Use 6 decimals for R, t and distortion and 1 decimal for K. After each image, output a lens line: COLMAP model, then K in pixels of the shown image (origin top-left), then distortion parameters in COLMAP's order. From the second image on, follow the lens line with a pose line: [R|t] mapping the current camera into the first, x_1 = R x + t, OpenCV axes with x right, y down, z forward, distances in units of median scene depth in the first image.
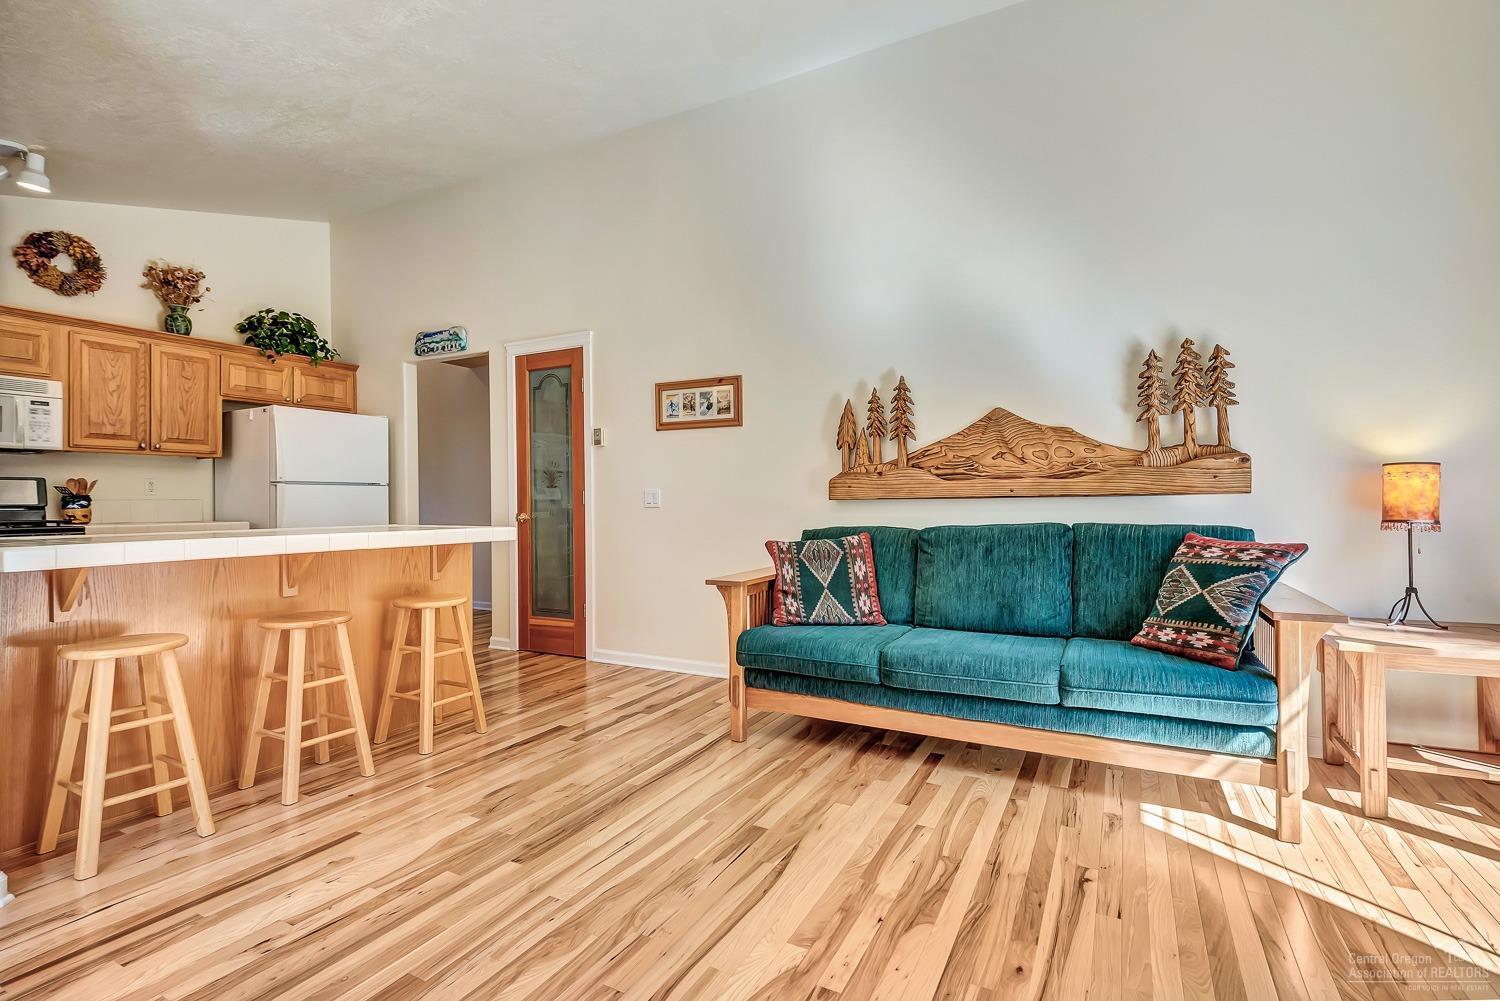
lens RADIAL K [[699.4, 0, 741.2], [0, 699.4, 495.2], [0, 0, 1]] dist [0.024272, -0.000257]
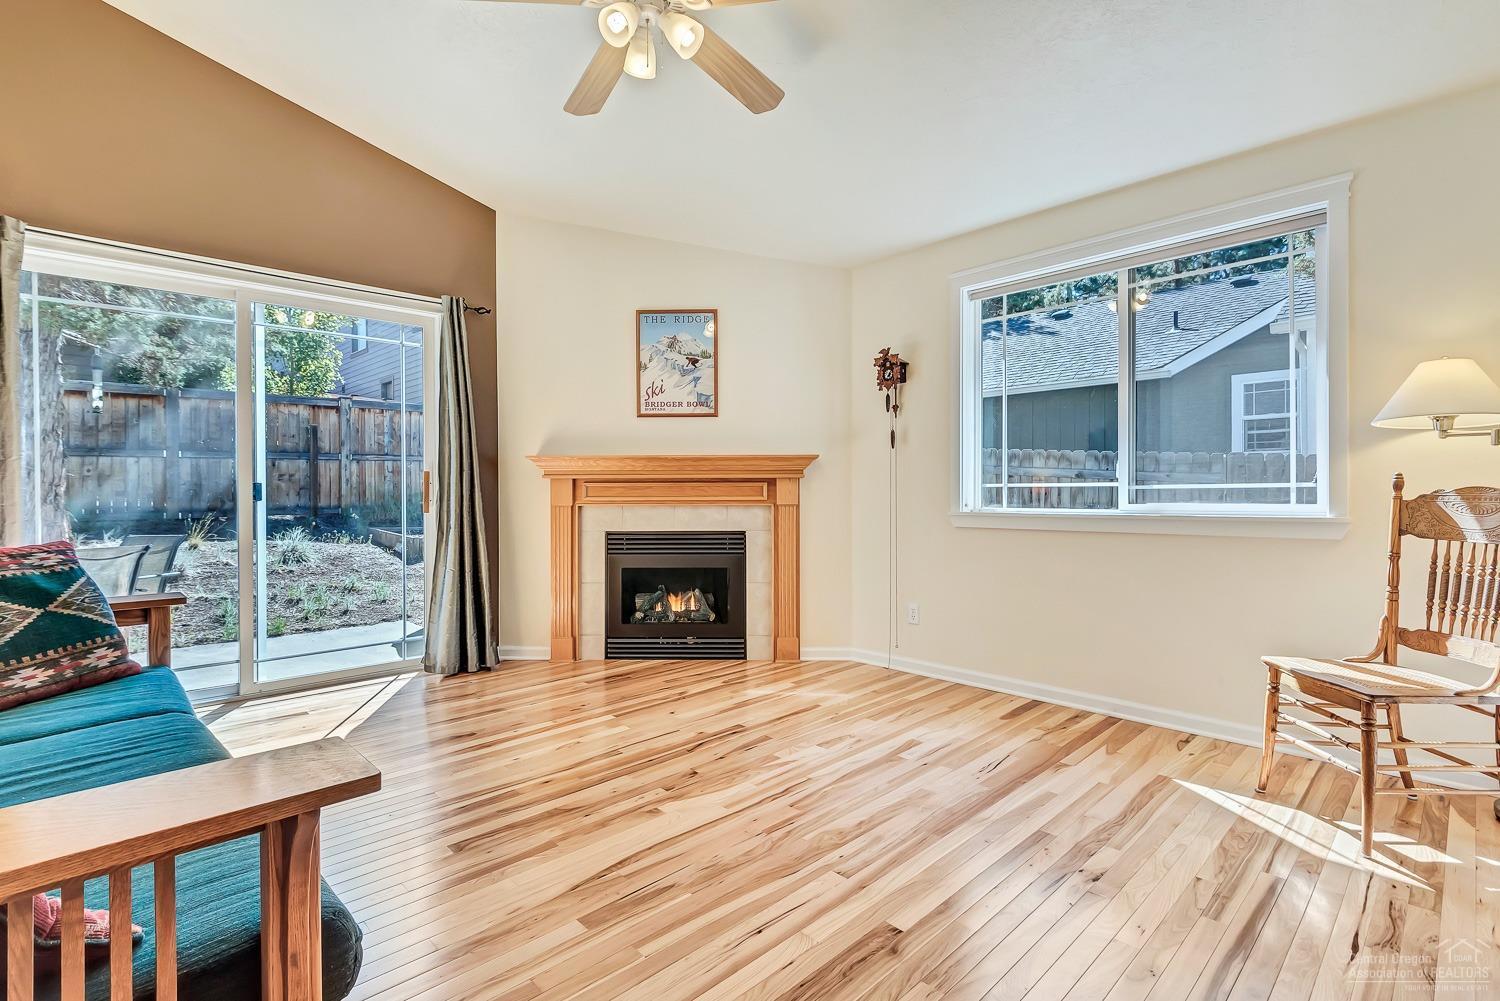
lens RADIAL K [[699.4, 0, 741.2], [0, 699.4, 495.2], [0, 0, 1]] dist [0.024272, -0.000257]
pose [[-0.949926, 0.009099, 0.312342, -0.252605], [0.008352, 0.999958, -0.003726, 0.013373], [-0.312362, -0.000931, -0.949963, 1.130976]]
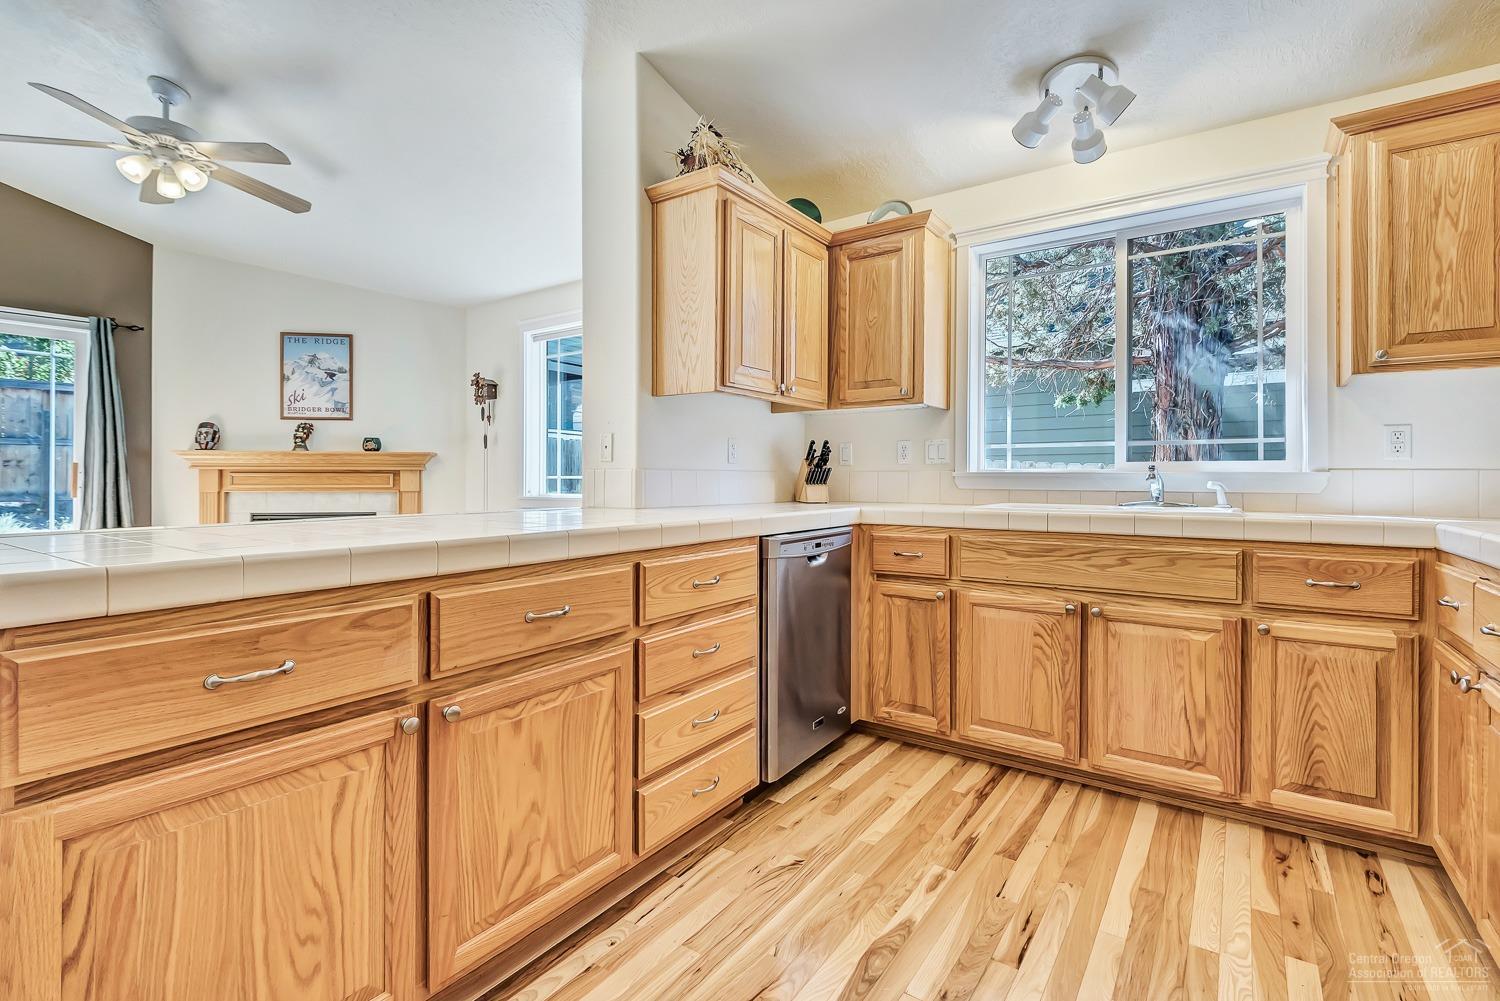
lens RADIAL K [[689.4, 0, 737.7], [0, 689.4, 479.3], [0, 0, 1]] dist [0.023249, -0.019114]
pose [[-0.992429, 0.005686, 0.122690, -0.887157], [0.004616, 0.999949, -0.009010, 0.017124], [-0.122735, -0.008375, -0.992404, 1.391152]]
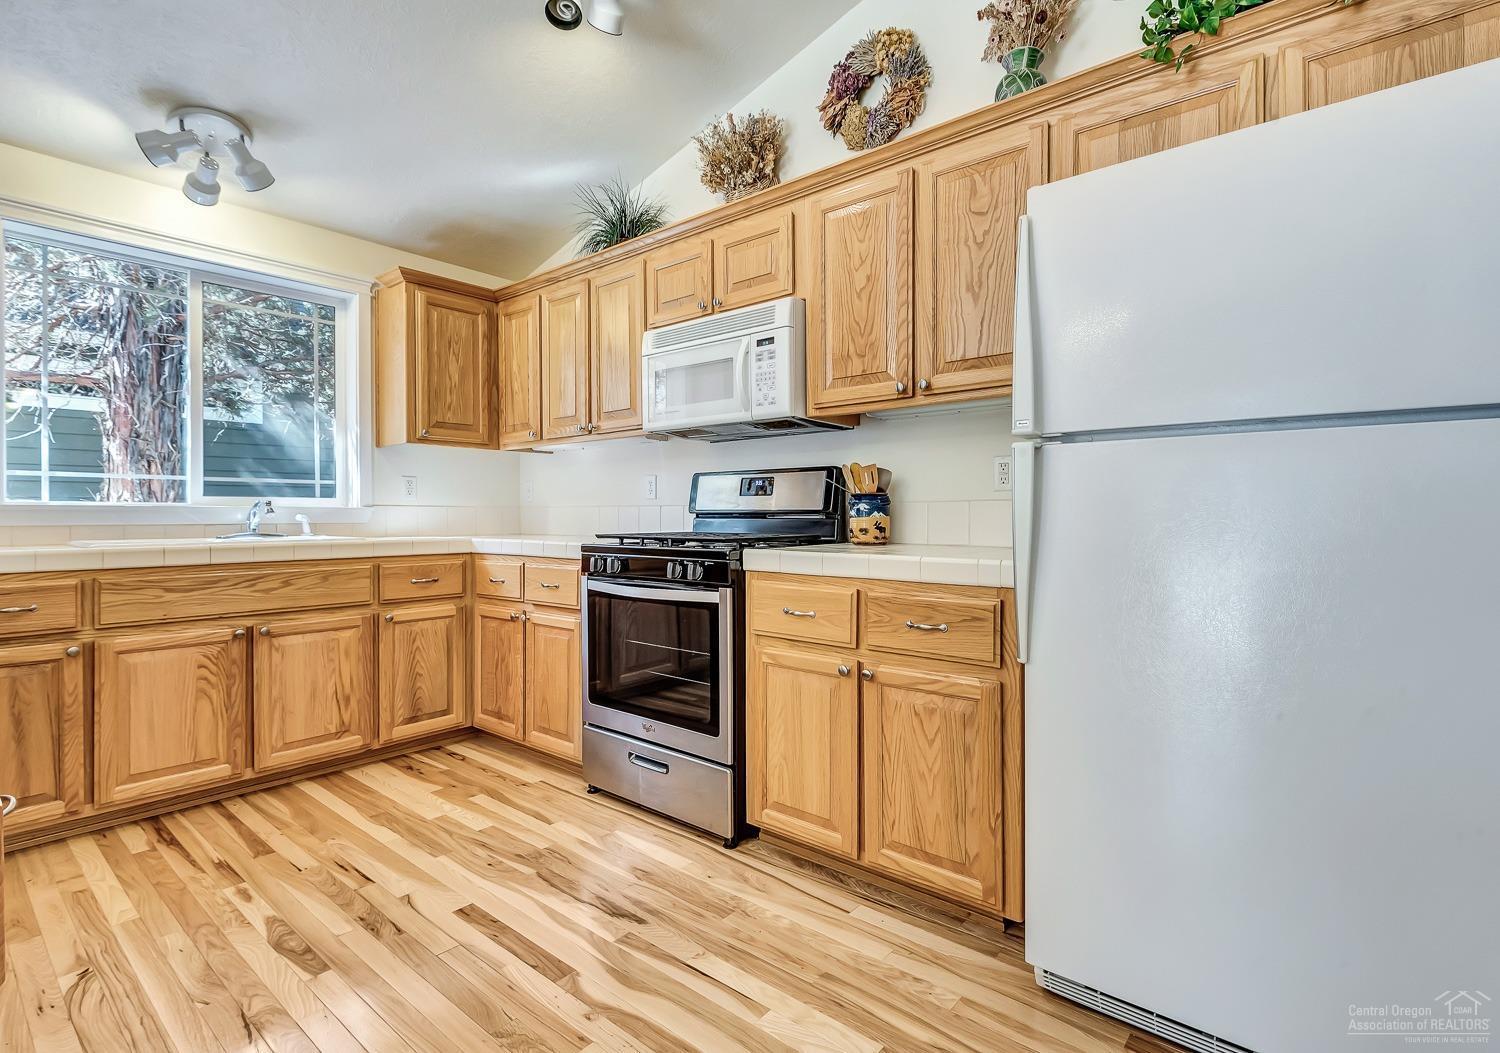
lens RADIAL K [[717.6, 0, 775.5], [0, 717.6, 519.0], [0, 0, 1]] dist [-0.000355, -0.000530]
pose [[-0.199990, 0.017109, -0.979649, -0.477661], [0.012051, 0.999815, 0.015001, 0.013875], [0.979724, -0.008806, -0.200159, 1.382565]]
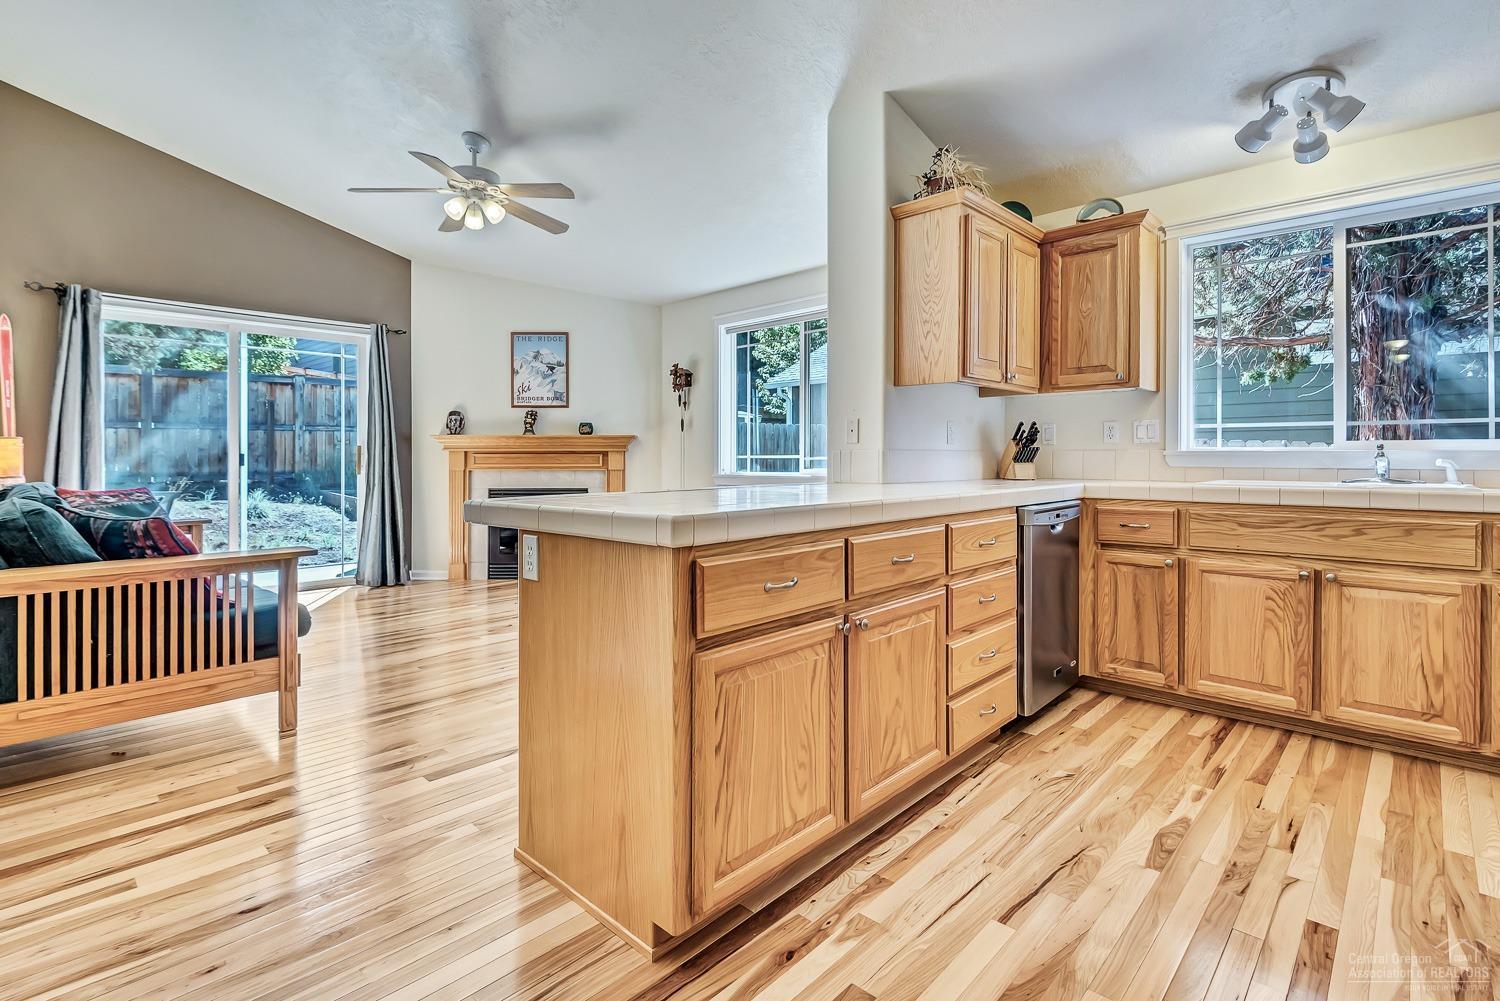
lens RADIAL K [[708.2, 0, 737.6], [0, 708.2, 459.0], [0, 0, 1]] dist [0.003384, -0.009277]
pose [[-0.963045, 0.007893, 0.269226, -0.736434], [0.005369, 0.999934, -0.010108, 0.019224], [-0.269288, -0.008289, -0.963024, 1.586135]]
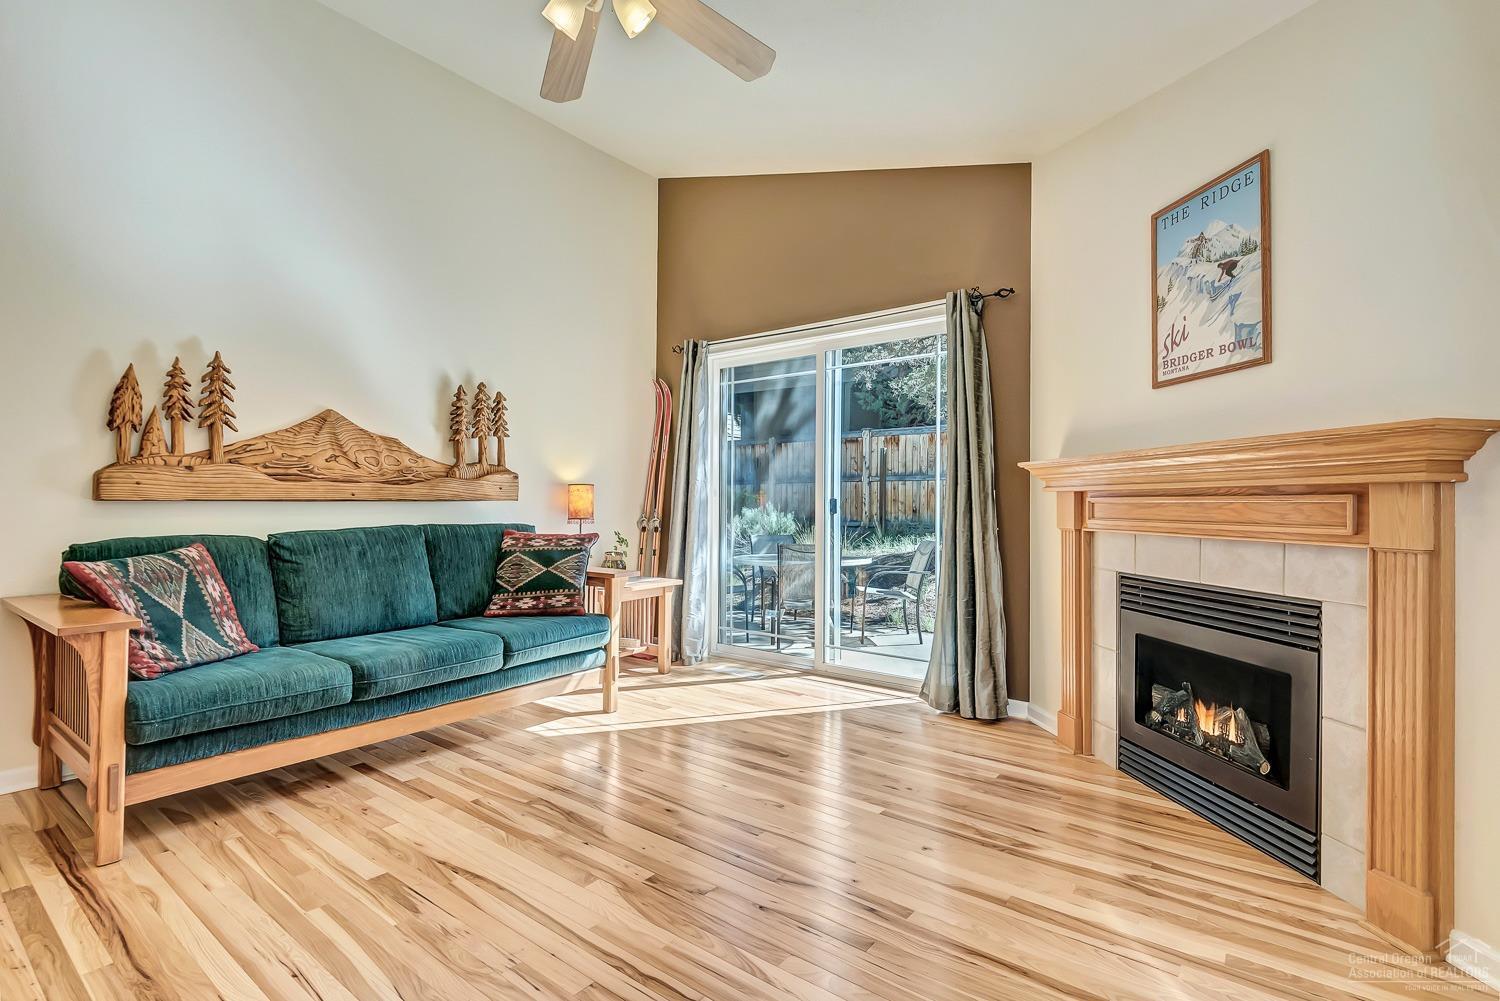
lens RADIAL K [[704.6, 0, 731.9], [0, 704.6, 494.4], [0, 0, 1]] dist [0.003100, -0.000413]
pose [[0.167344, 0.022772, 0.985636, -0.527681], [-0.016321, 0.999660, -0.020325, 0.005179], [-0.985764, -0.012686, 0.167658, 0.289486]]
